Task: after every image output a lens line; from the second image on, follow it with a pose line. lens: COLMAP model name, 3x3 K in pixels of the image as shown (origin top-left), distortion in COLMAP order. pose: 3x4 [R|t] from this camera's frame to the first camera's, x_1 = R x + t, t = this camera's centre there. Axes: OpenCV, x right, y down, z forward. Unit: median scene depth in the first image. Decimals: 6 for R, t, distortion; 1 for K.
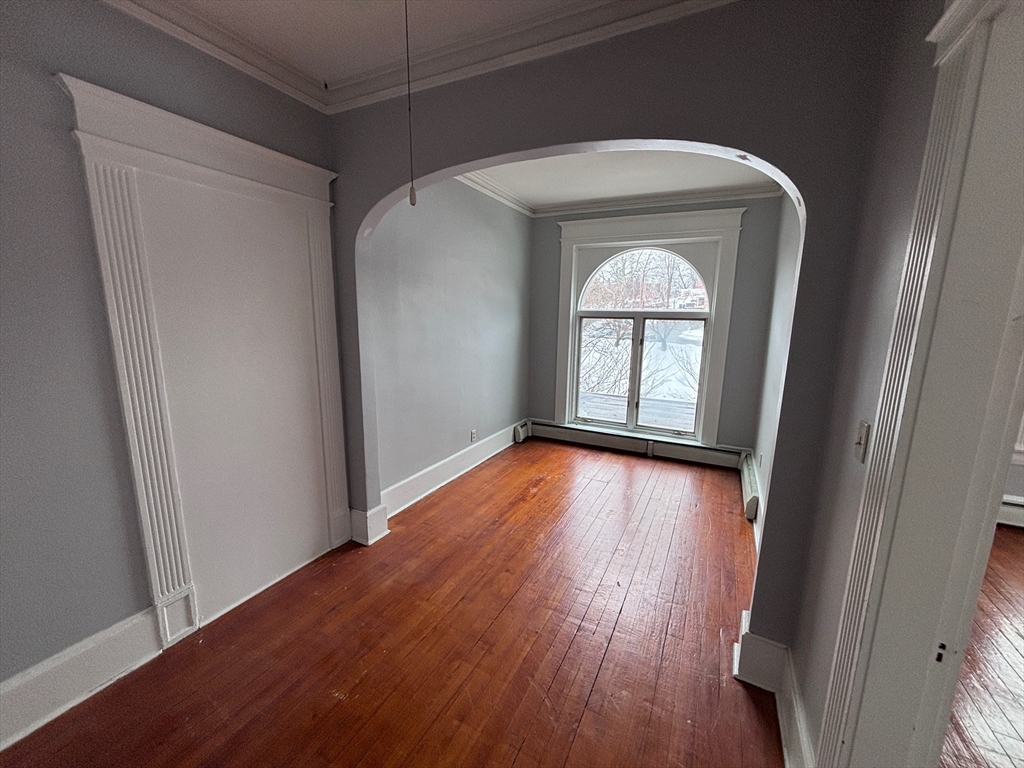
lens RADIAL K [[411.6, 0, 512.9], [0, 411.6, 383.0], [0, 0, 1]] dist [0.001046, -0.000193]
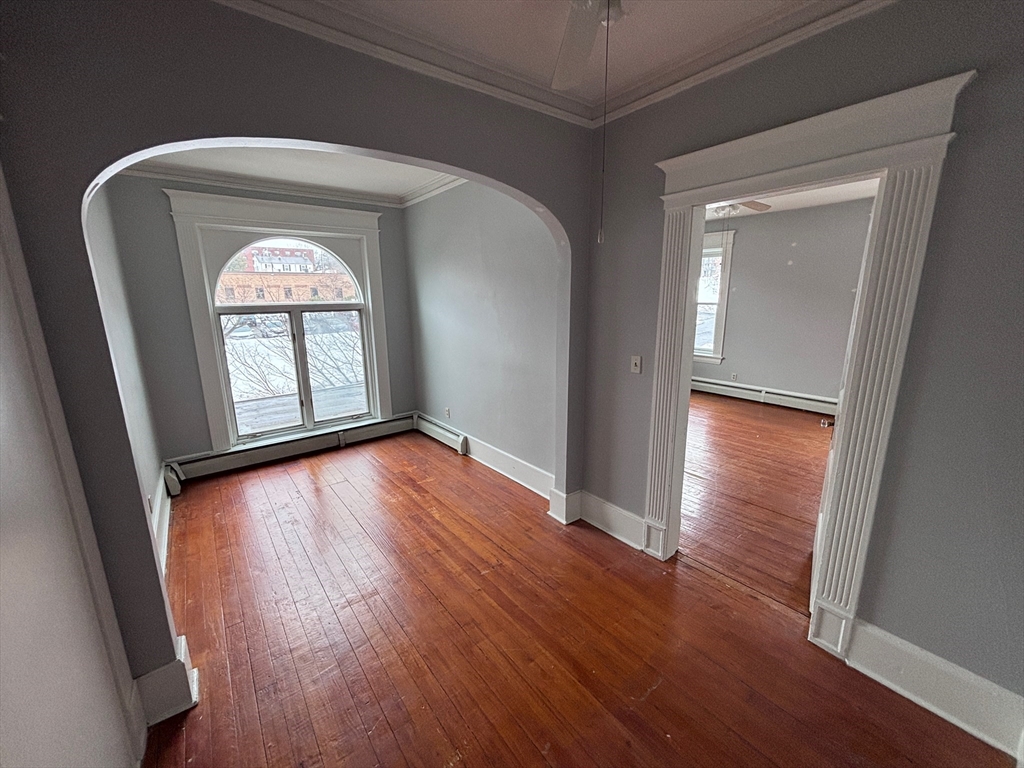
lens RADIAL K [[411.6, 0, 512.9], [0, 411.6, 383.0], [0, 0, 1]] dist [0.001046, -0.000193]
pose [[0.430058, -0.211003, 0.877797, -0.341147], [0.178973, 0.972933, 0.146187, -0.047580], [-0.884883, 0.094233, 0.456182, 0.143809]]
